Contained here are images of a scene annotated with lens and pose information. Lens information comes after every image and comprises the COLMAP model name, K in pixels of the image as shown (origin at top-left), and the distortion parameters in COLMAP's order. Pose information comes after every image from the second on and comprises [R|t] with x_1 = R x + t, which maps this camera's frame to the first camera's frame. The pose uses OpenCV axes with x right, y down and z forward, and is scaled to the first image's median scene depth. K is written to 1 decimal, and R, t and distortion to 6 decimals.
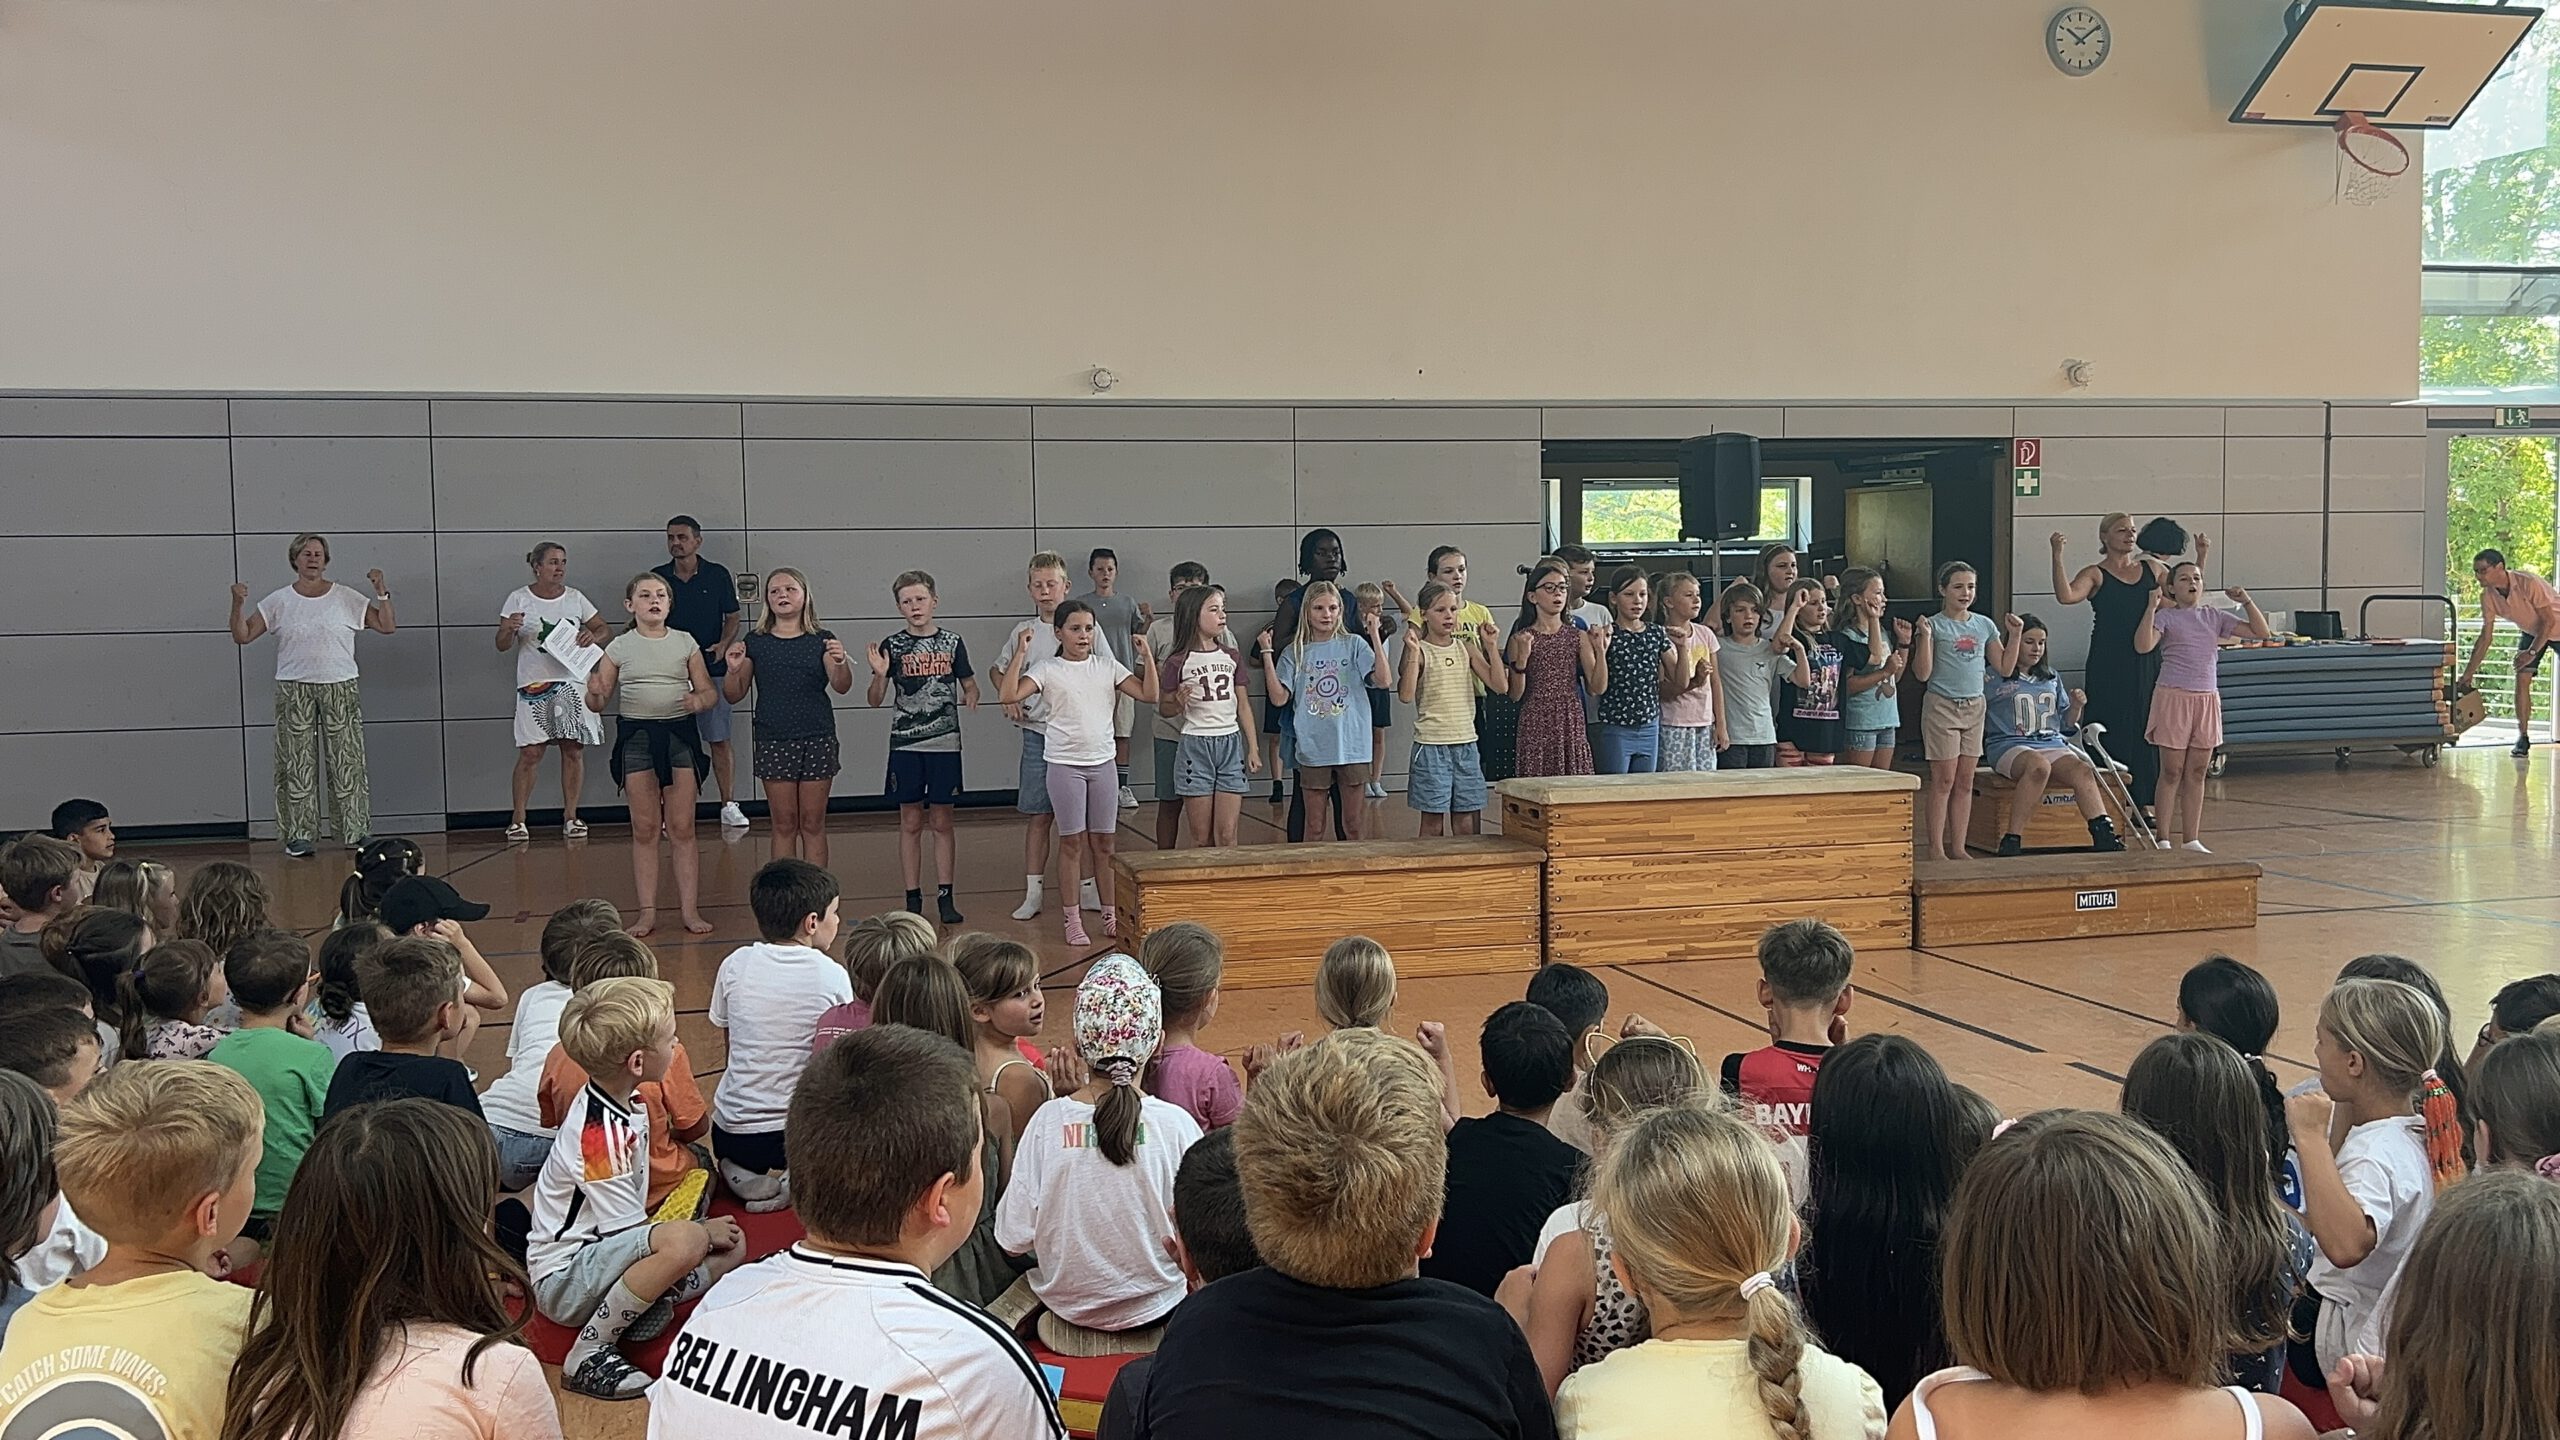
lens RADIAL K [[2254.9, 0, 1266.5], [0, 2254.9, 702.9], [0, 0, 1]] dist [0.082590, -0.129437]
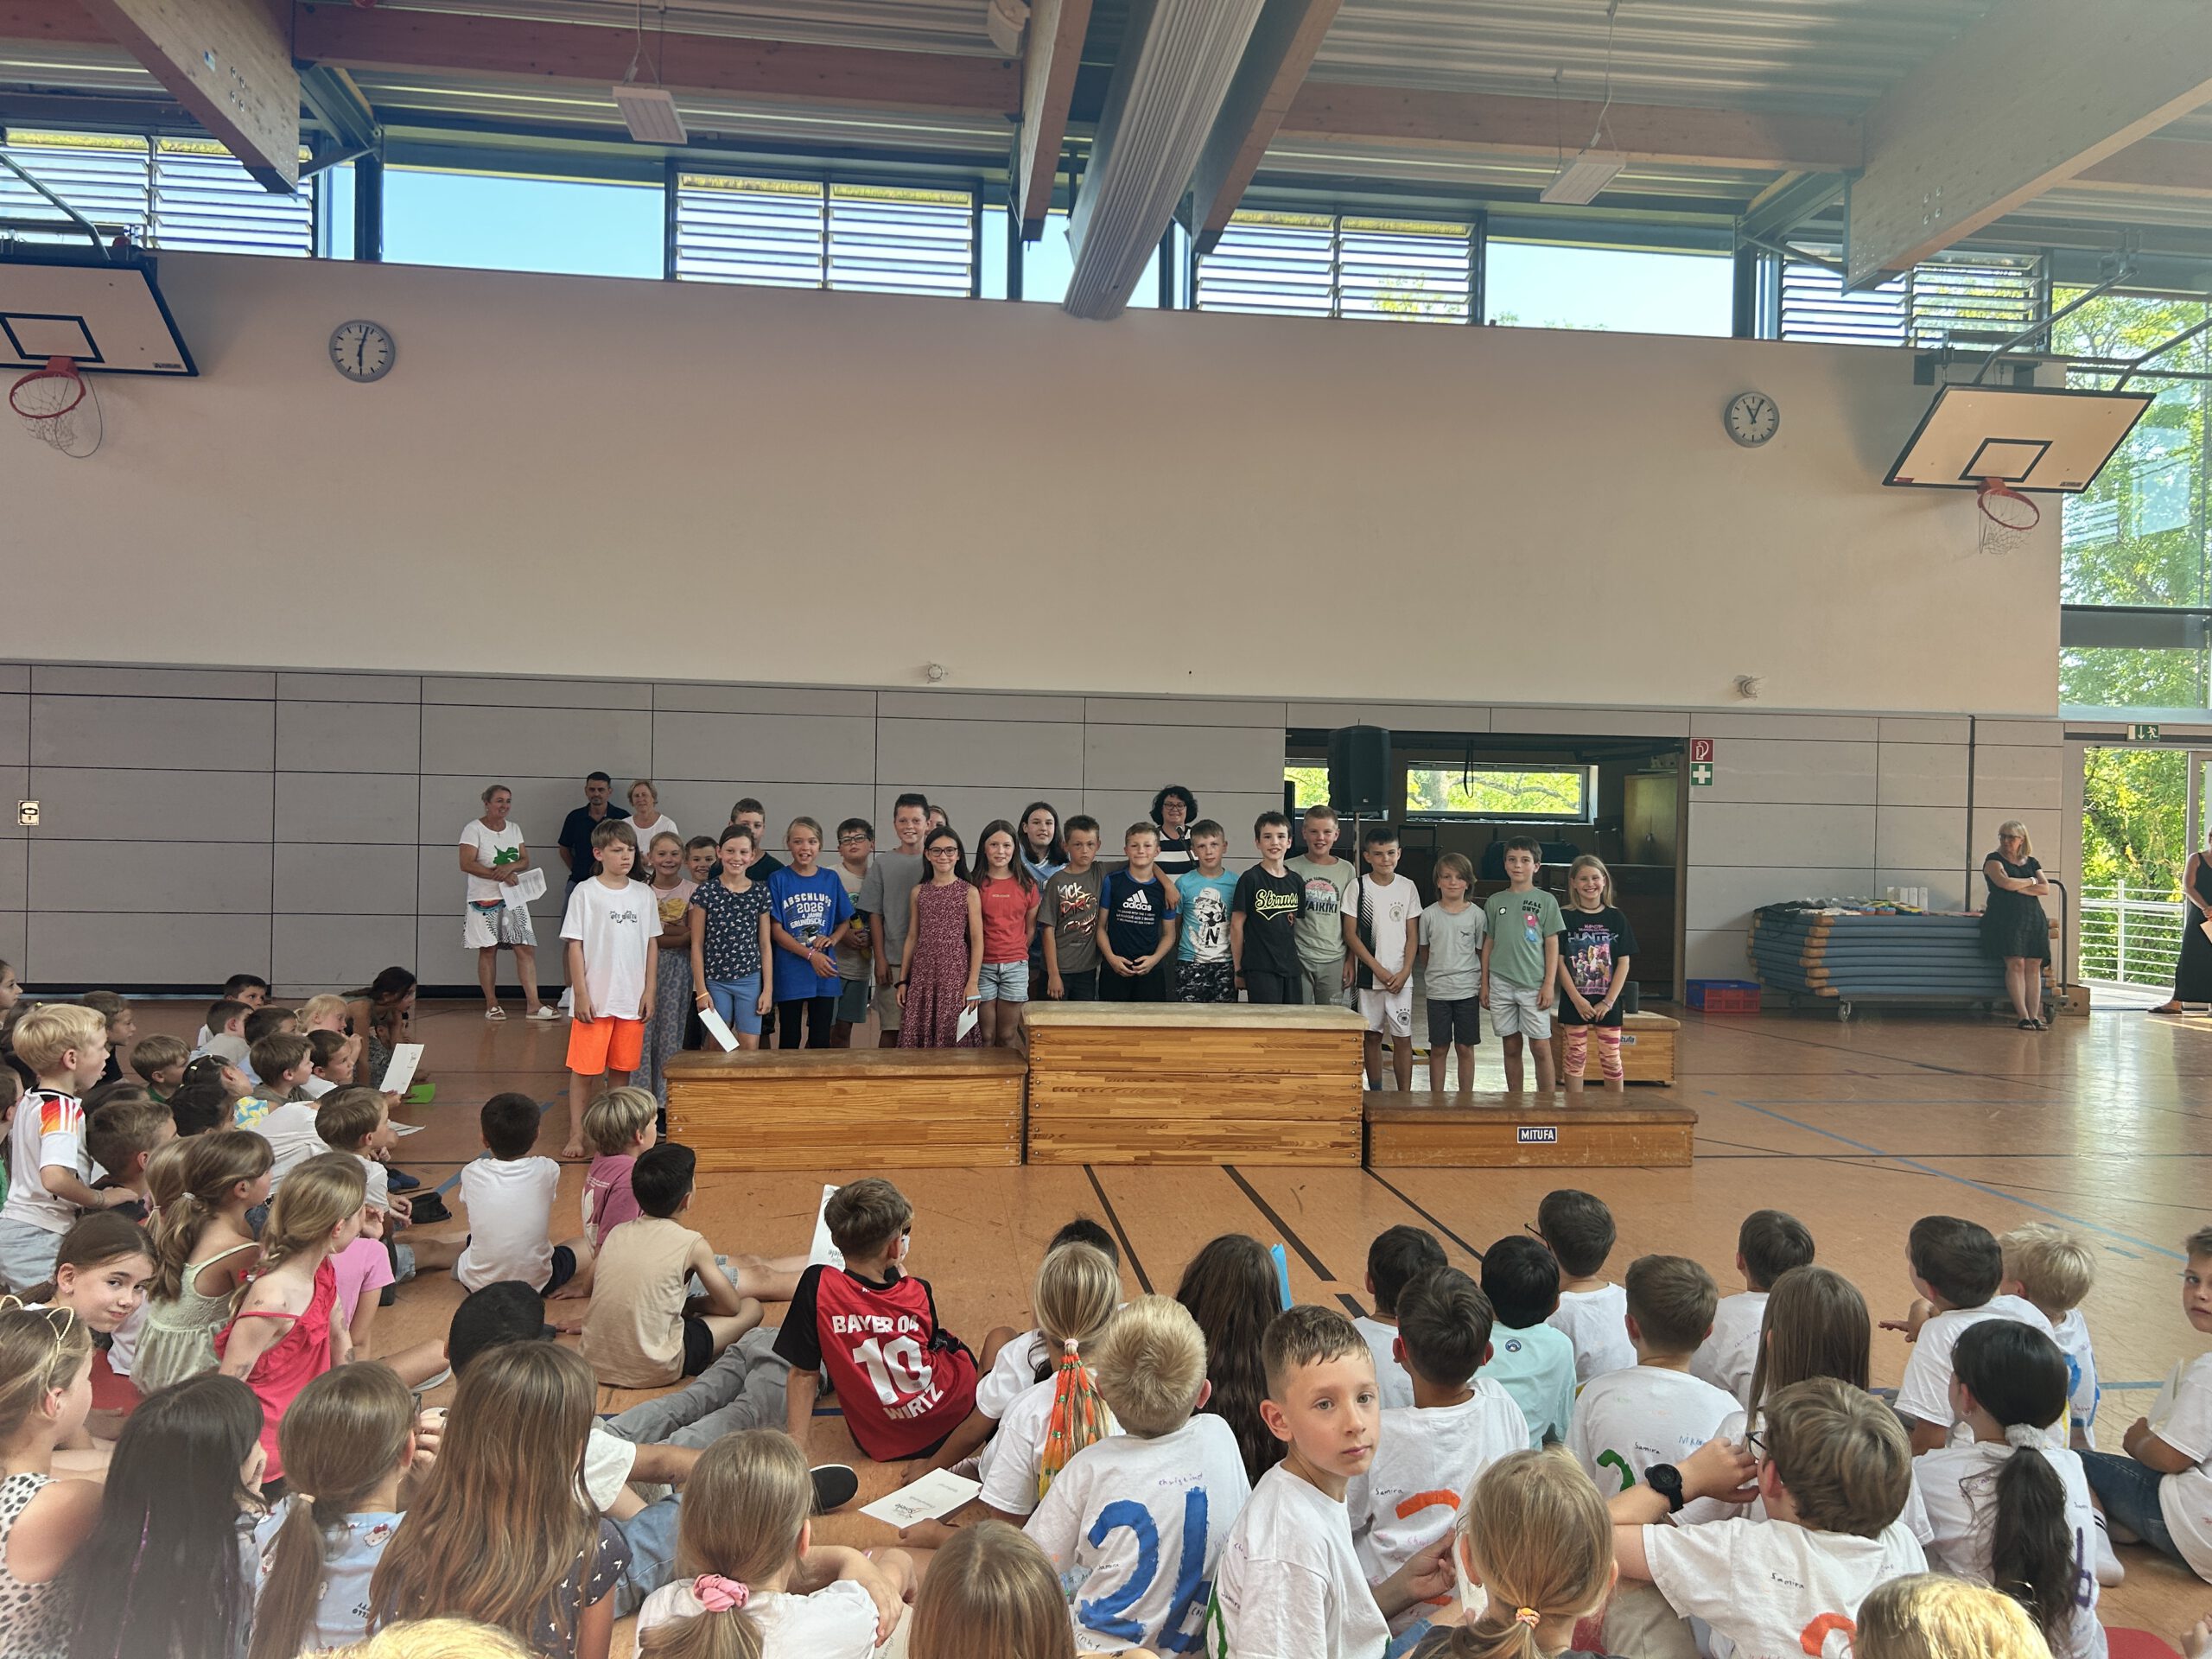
lens RADIAL K [[1657.9, 0, 1110.4], [0, 1657.9, 826.6], [0, 0, 1]] dist [0.044874, -0.049792]
pose [[0.988971, 0.035680, -0.143751, 0.168021], [-0.043583, 0.997685, -0.052207, -0.009471], [0.141555, 0.057896, 0.988236, 0.080533]]
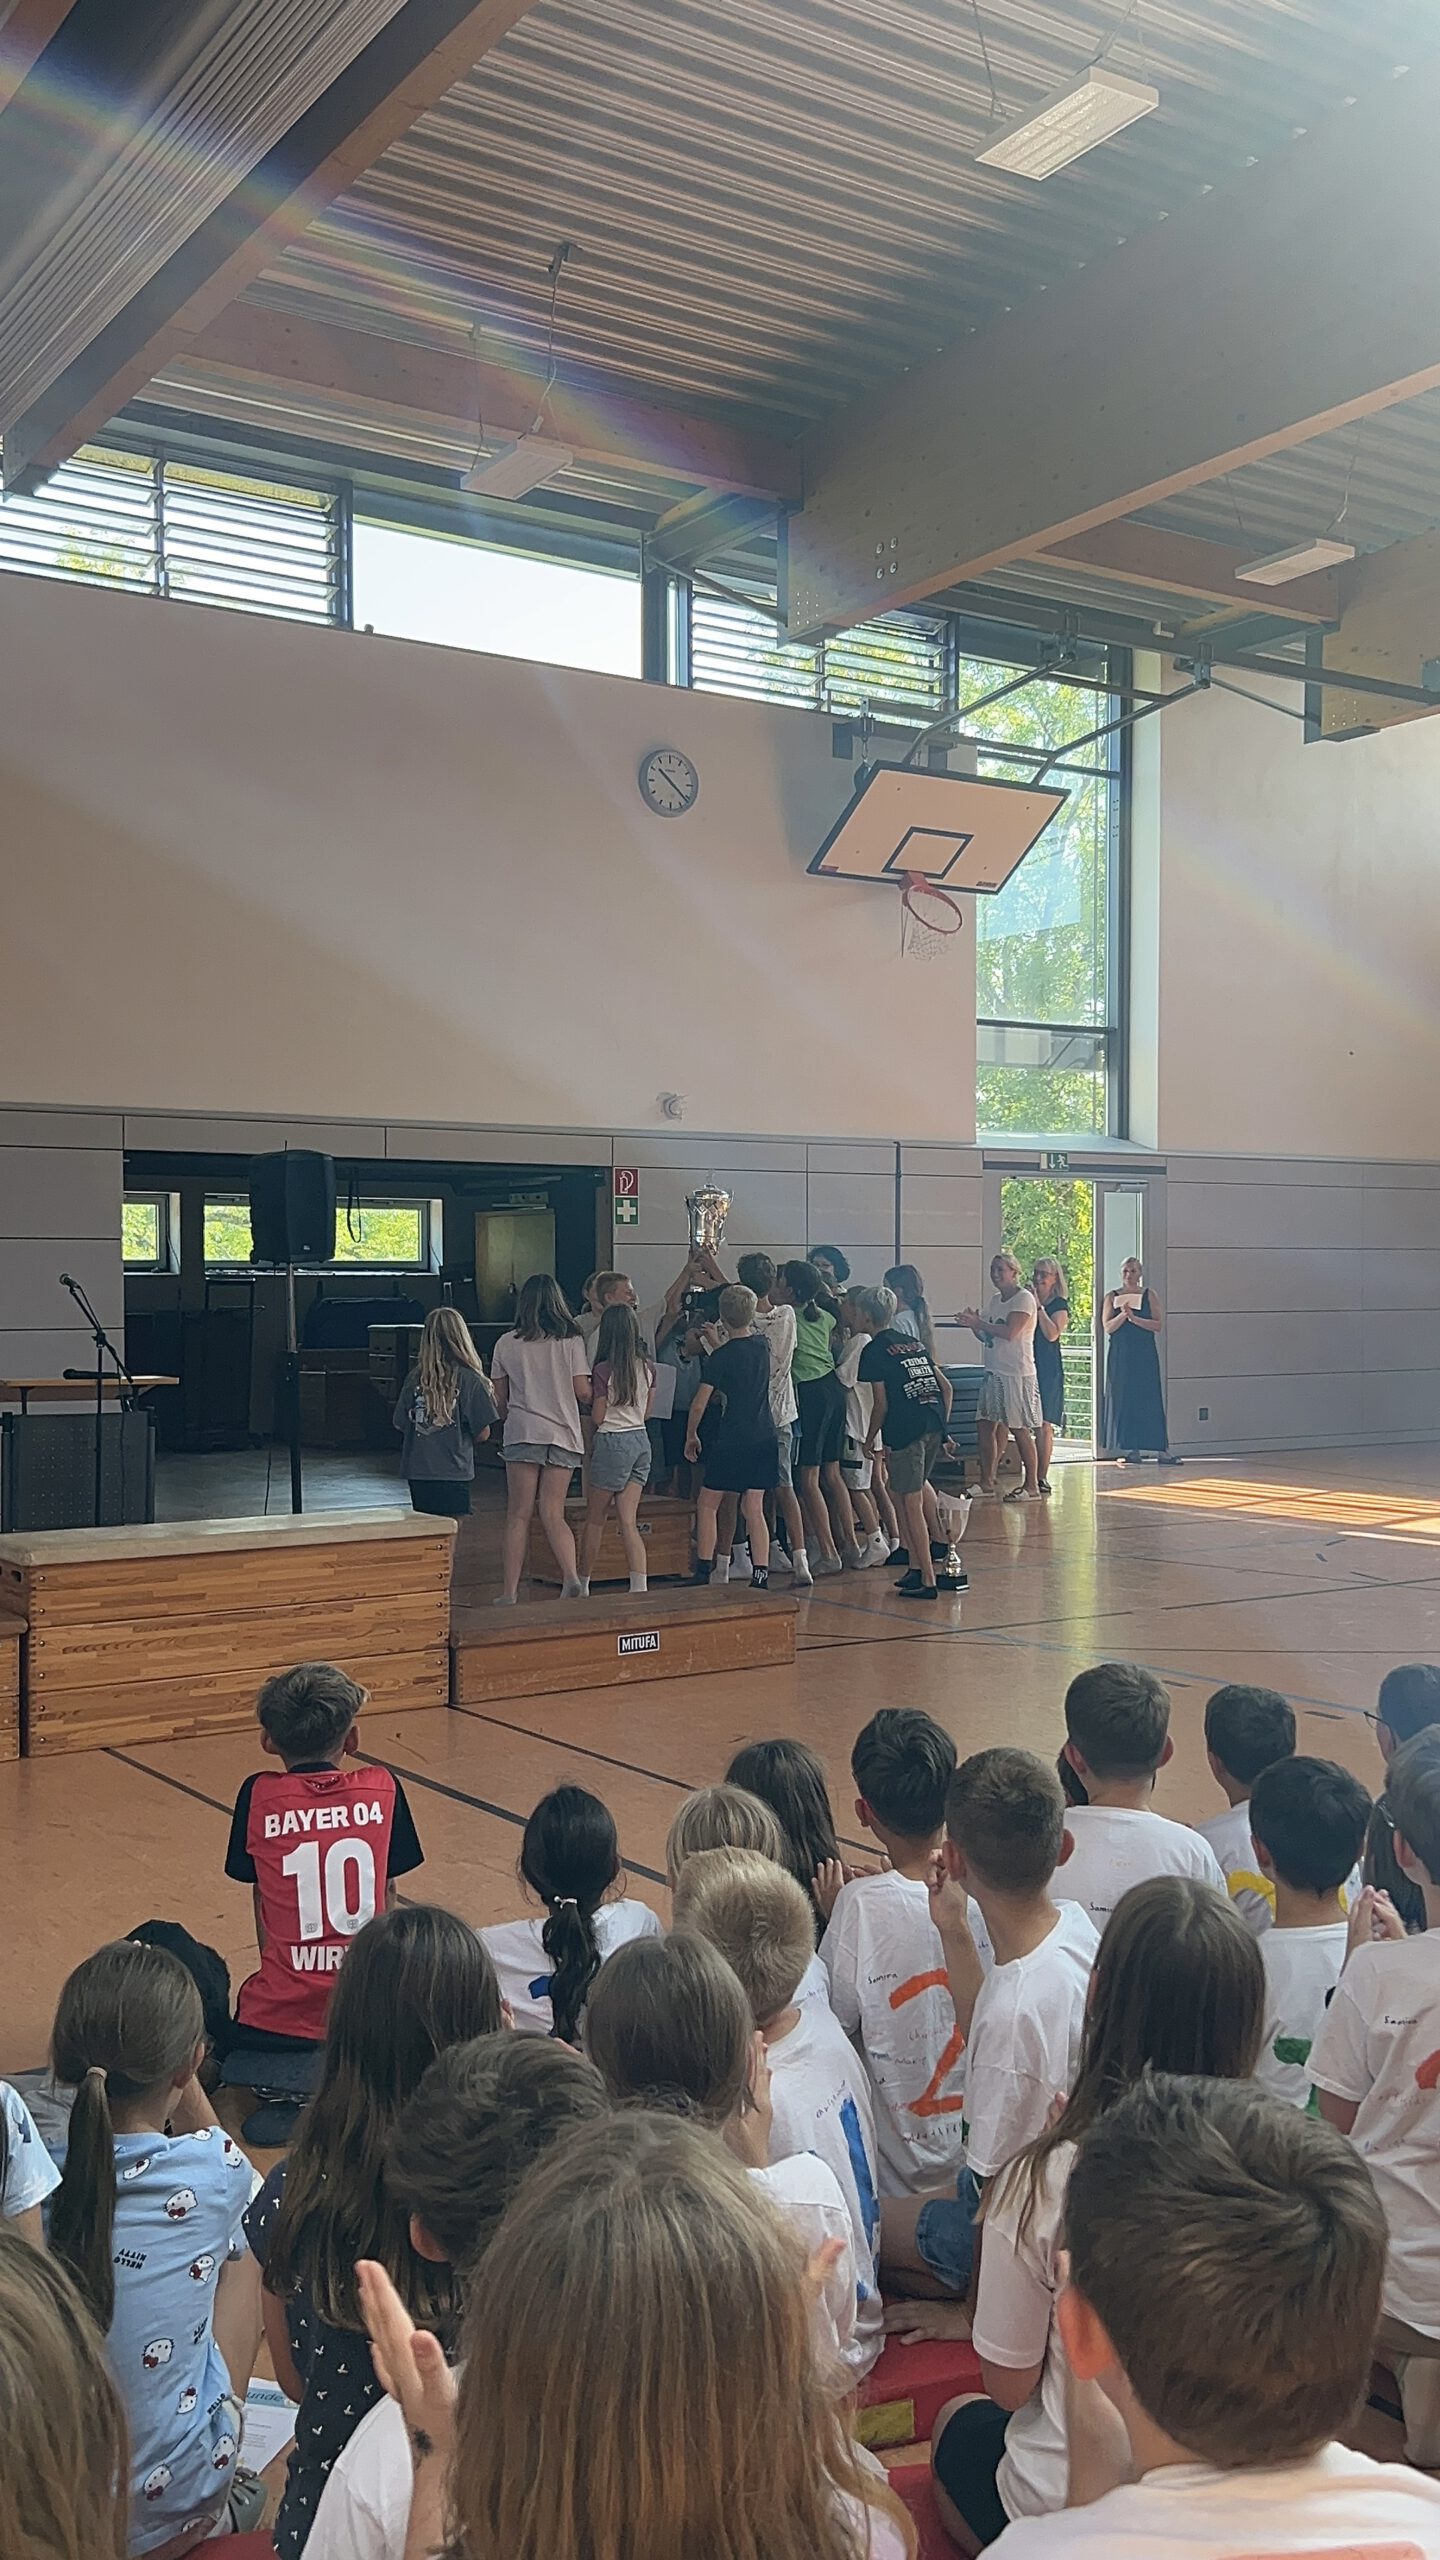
lens RADIAL K [[2254.9, 0, 724.5], [0, 2254.9, 1318.3], [0, 0, 1]] dist [0.082590, -0.129437]
pose [[0.944352, 0.006024, 0.328880, 0.051635], [0.008622, 0.999035, -0.043055, -0.006272], [-0.328822, 0.043495, 0.943390, 0.046665]]
